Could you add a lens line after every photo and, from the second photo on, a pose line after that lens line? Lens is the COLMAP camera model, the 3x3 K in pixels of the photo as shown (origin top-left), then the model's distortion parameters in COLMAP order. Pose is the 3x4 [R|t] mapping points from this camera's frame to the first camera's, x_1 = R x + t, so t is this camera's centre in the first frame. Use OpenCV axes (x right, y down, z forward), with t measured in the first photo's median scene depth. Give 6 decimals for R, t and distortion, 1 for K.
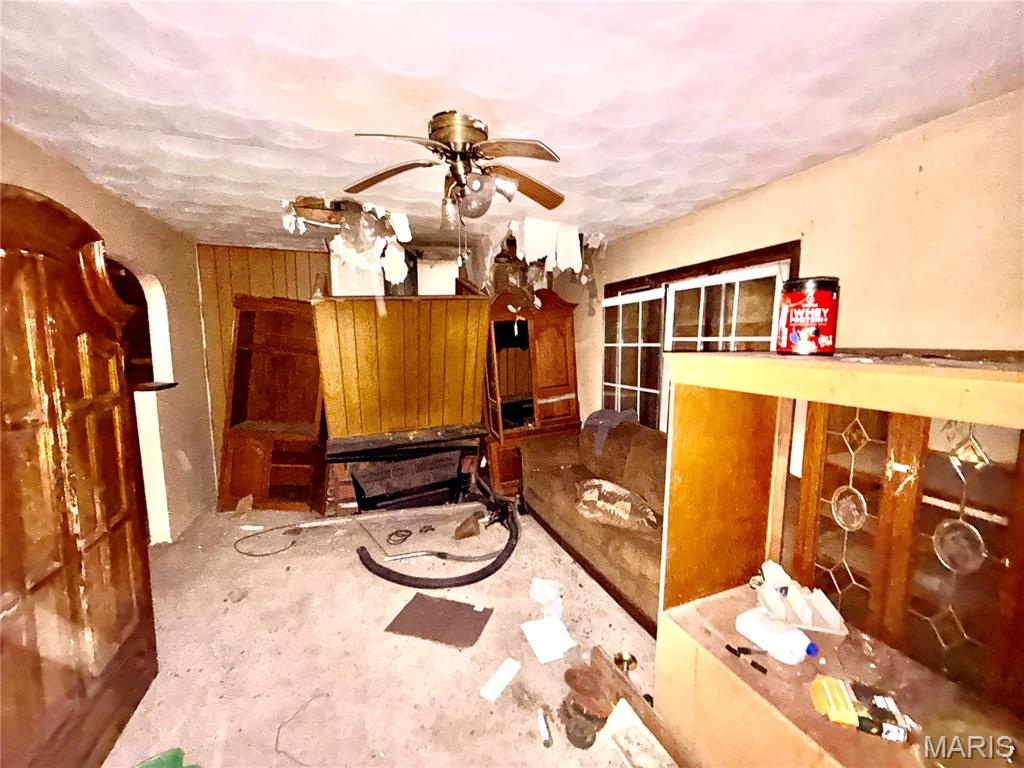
lens RADIAL K [[406.5, 0, 511.0], [0, 406.5, 385.4], [0, 0, 1]] dist [-0.000206, -0.000219]
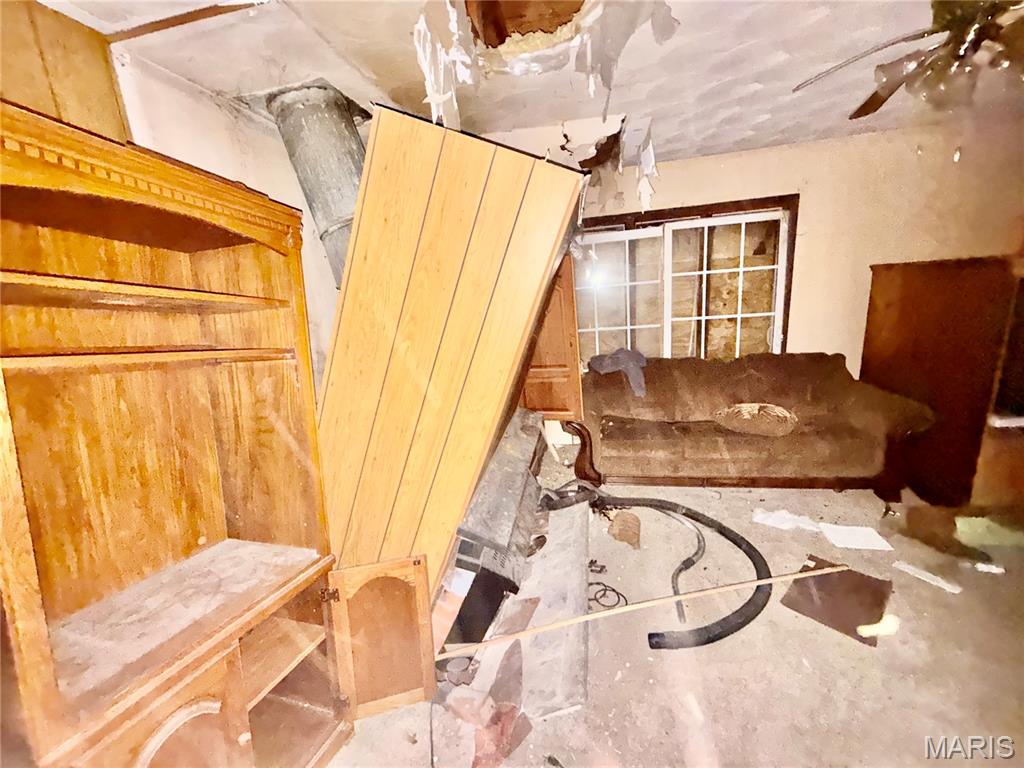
lens RADIAL K [[406.5, 0, 511.0], [0, 406.5, 385.4], [0, 0, 1]] dist [-0.000206, -0.000219]
pose [[0.528593, -0.232477, 0.816421, -0.733766], [0.167939, 0.971398, 0.167874, -0.074172], [-0.832097, 0.048372, 0.552517, 0.692288]]
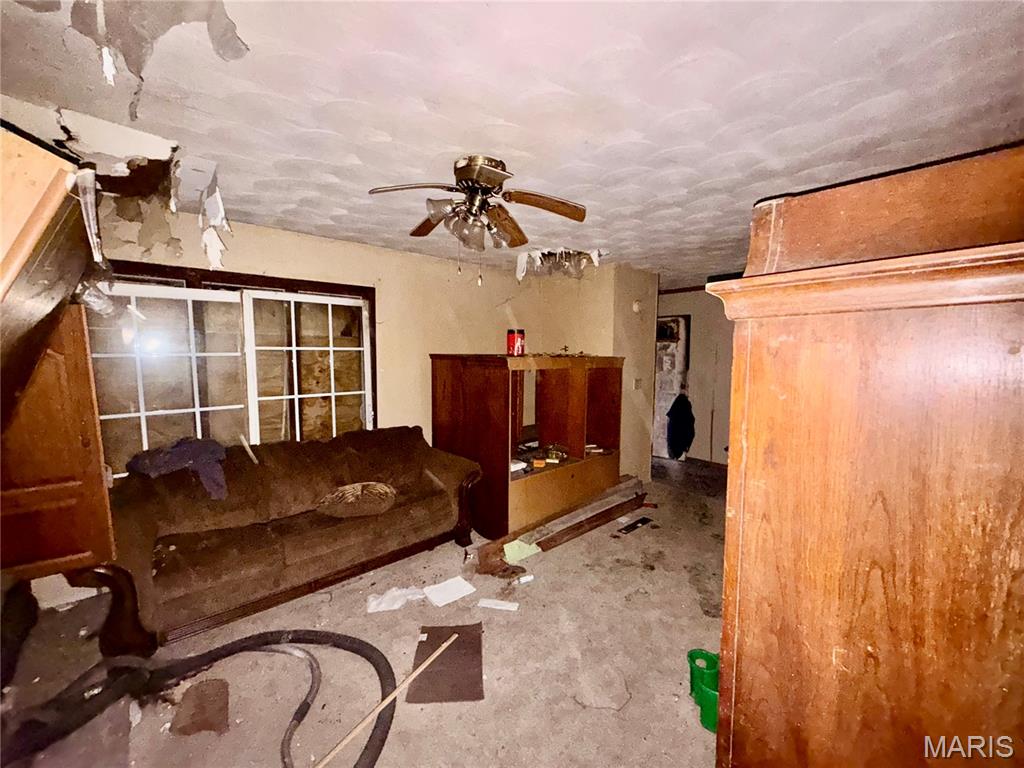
lens RADIAL K [[406.5, 0, 511.0], [0, 406.5, 385.4], [0, 0, 1]] dist [-0.000206, -0.000219]
pose [[-0.359886, -0.078750, 0.929667, -0.652228], [0.097579, 0.987790, 0.121448, -0.077153], [-0.927879, 0.134424, -0.347807, 0.708752]]
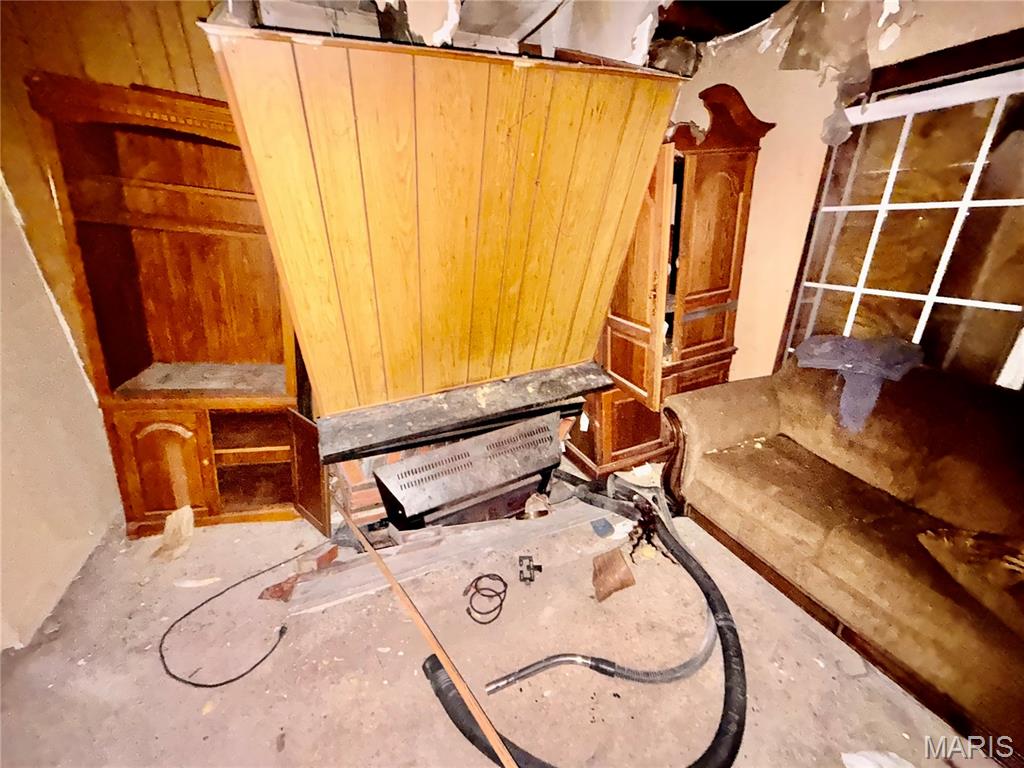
lens RADIAL K [[406.5, 0, 511.0], [0, 406.5, 385.4], [0, 0, 1]] dist [-0.000206, -0.000219]
pose [[0.998092, -0.027906, 0.055083, -0.242231], [0.011656, 0.961162, 0.275740, -0.034007], [-0.060638, -0.274572, 0.959653, 0.519662]]
